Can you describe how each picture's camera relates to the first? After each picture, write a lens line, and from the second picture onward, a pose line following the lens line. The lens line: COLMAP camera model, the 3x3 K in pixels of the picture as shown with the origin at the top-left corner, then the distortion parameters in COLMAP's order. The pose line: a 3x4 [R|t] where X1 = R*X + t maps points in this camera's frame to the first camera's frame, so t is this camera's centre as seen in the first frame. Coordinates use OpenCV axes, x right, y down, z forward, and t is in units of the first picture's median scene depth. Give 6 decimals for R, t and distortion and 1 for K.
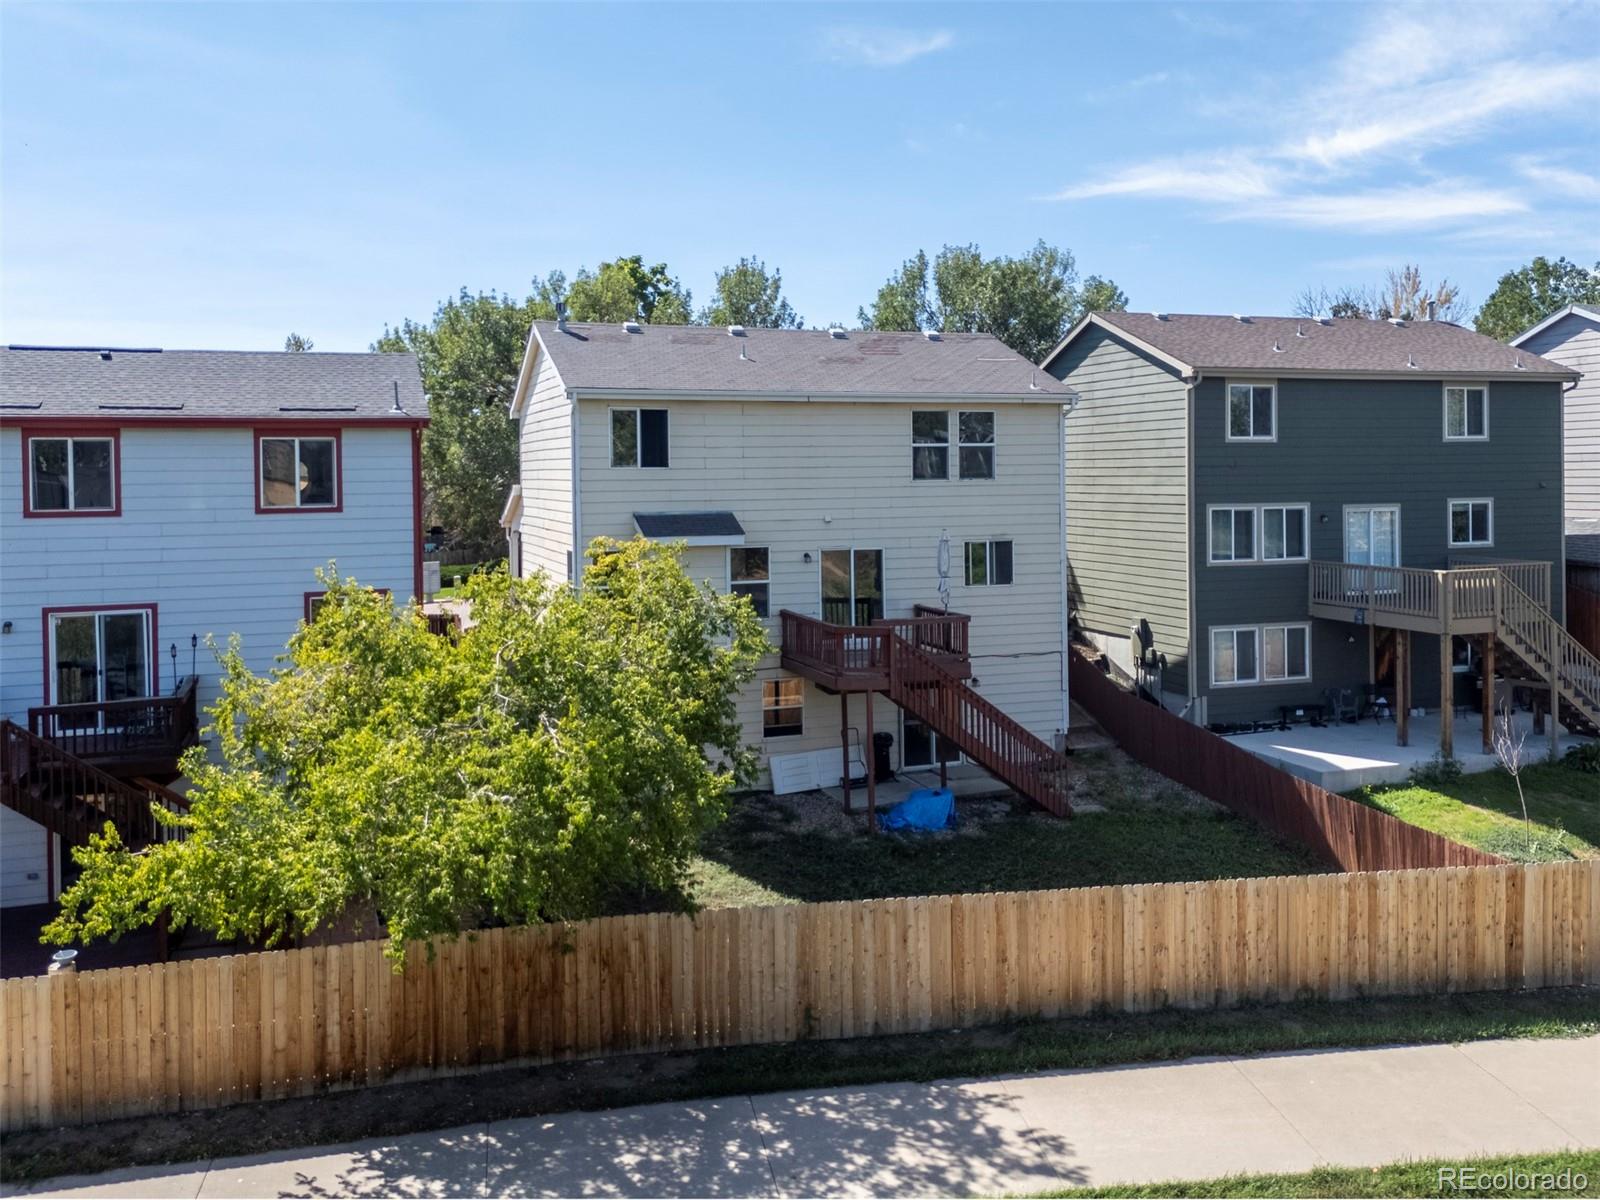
lens RADIAL K [[1376.7, 0, 800.0], [0, 1376.7, 600.0], [0, 0, 1]] dist [0.026944, 0.009736]
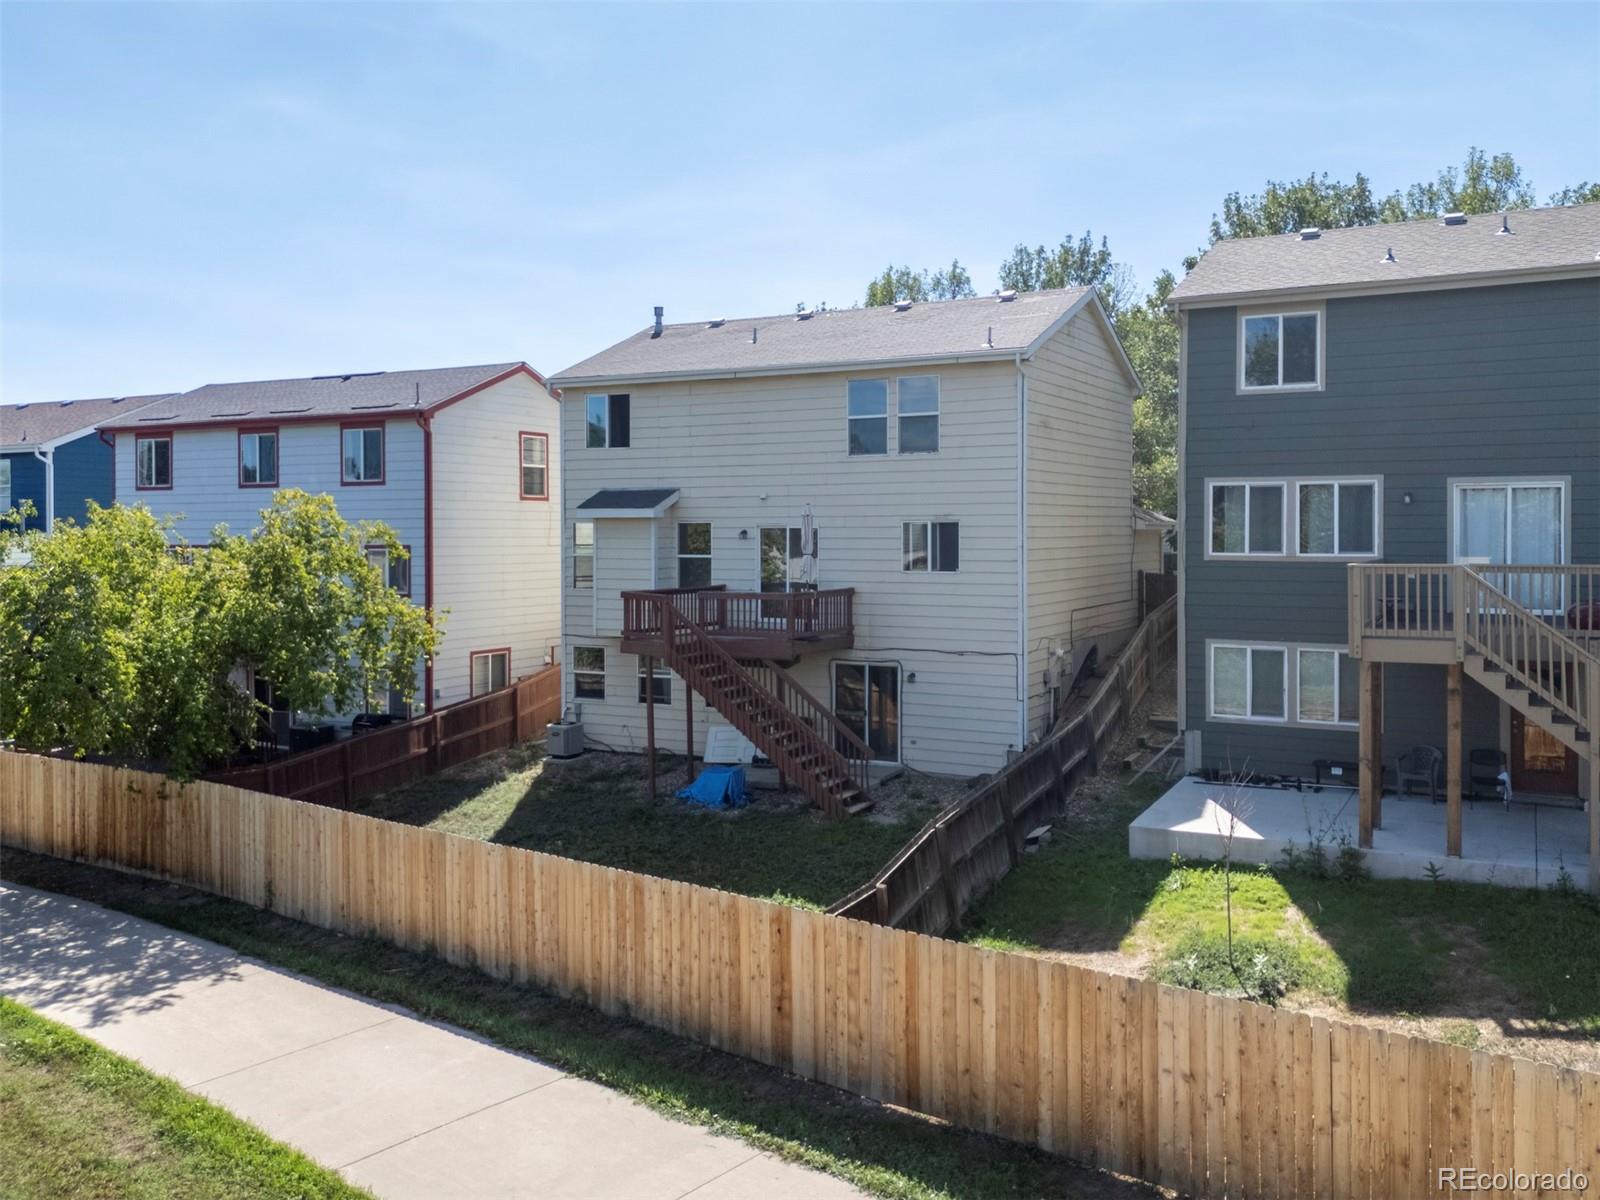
lens RADIAL K [[1354.2, 0, 799.4], [0, 1354.2, 650.3], [0, 0, 1]] dist [0.070684, -0.080110]
pose [[0.674984, 0.073668, -0.734145, 0.812748], [-0.072413, 0.996814, 0.033448, 0.018843], [0.734270, 0.030585, 0.678168, 0.379556]]
